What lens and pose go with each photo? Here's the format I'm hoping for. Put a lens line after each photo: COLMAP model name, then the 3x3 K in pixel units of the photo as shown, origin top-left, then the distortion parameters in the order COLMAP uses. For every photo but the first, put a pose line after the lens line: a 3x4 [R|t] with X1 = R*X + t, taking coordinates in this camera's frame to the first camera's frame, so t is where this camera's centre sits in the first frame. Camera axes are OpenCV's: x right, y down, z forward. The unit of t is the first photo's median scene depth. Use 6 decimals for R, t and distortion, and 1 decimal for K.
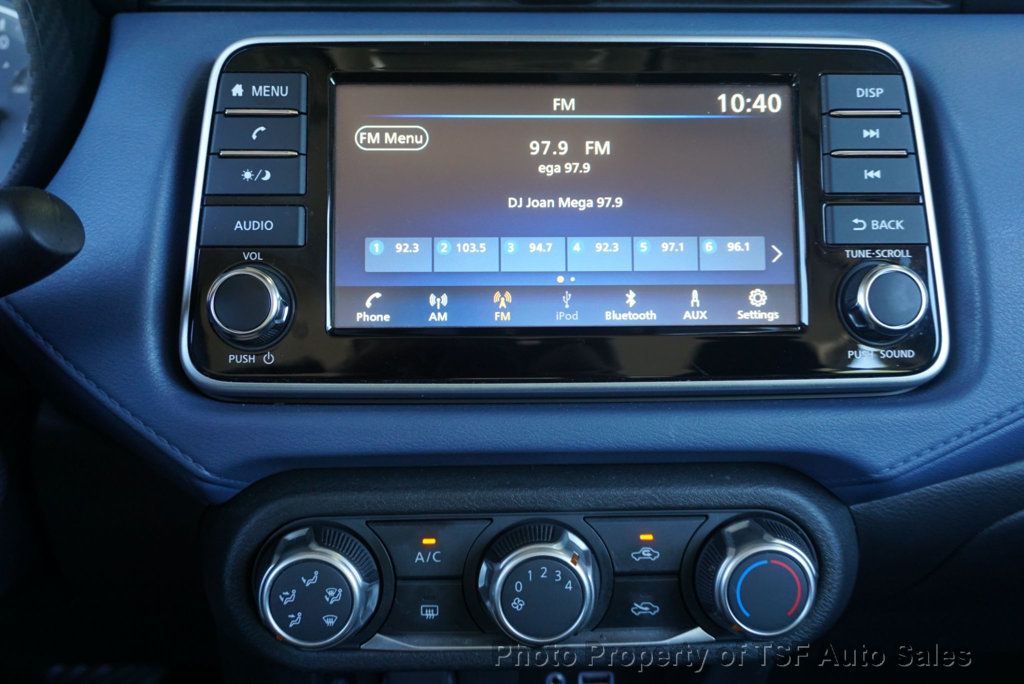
lens RADIAL K [[965.3, 0, 512.0], [0, 965.3, 342.0], [0, 0, 1]] dist [-0.015308, -0.000934]
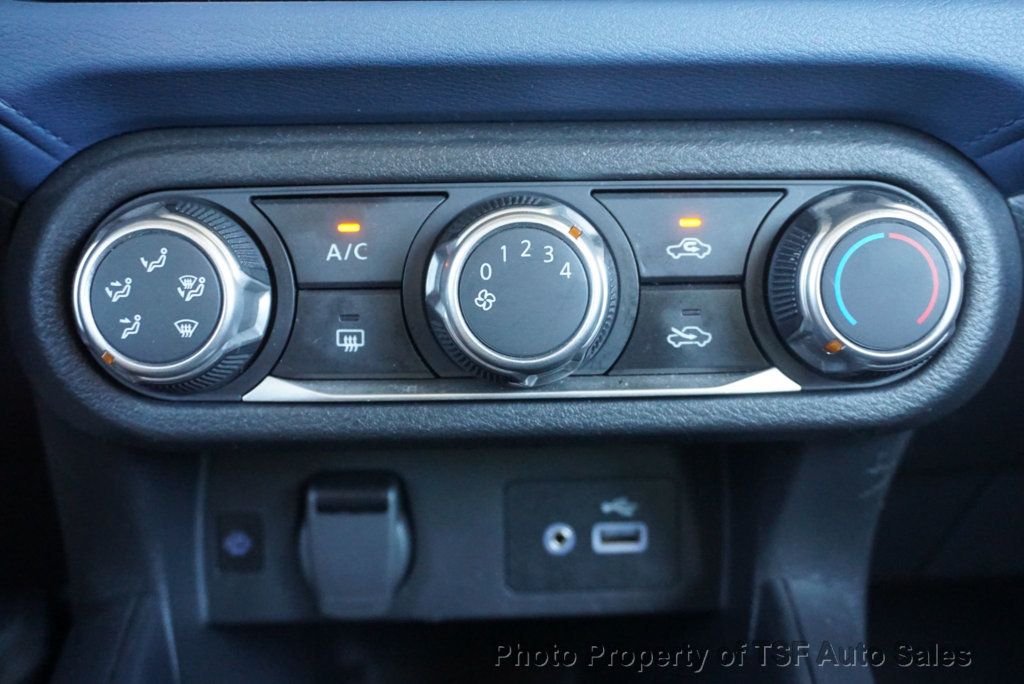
lens RADIAL K [[1188.4, 0, 512.0], [0, 1188.4, 342.0], [0, 0, 1]] dist [0.005295, -0.003556]
pose [[0.999842, -0.005953, -0.016744, 0.035767], [0.005493, 0.999610, -0.027394, 0.314203], [0.016901, 0.027298, 0.999484, 0.224684]]
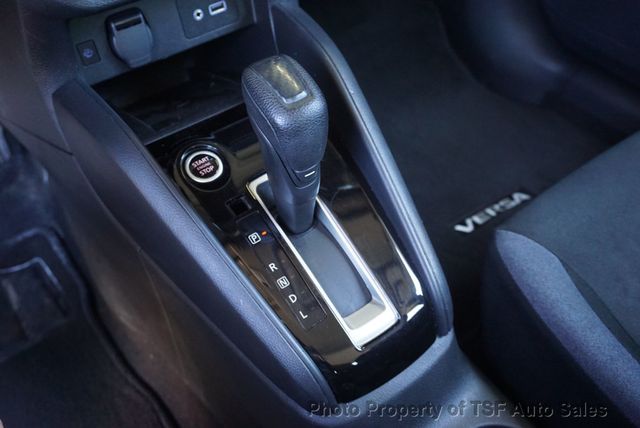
lens RADIAL K [[614.6, 0, 320.0], [0, 614.6, 214.0], [0, 0, 1]] dist [0.001258, -0.005140]
pose [[0.827424, -0.422615, 0.369818, -0.471744], [0.236764, 0.859670, 0.452669, 0.267565], [-0.509227, -0.286990, 0.811372, -0.242402]]
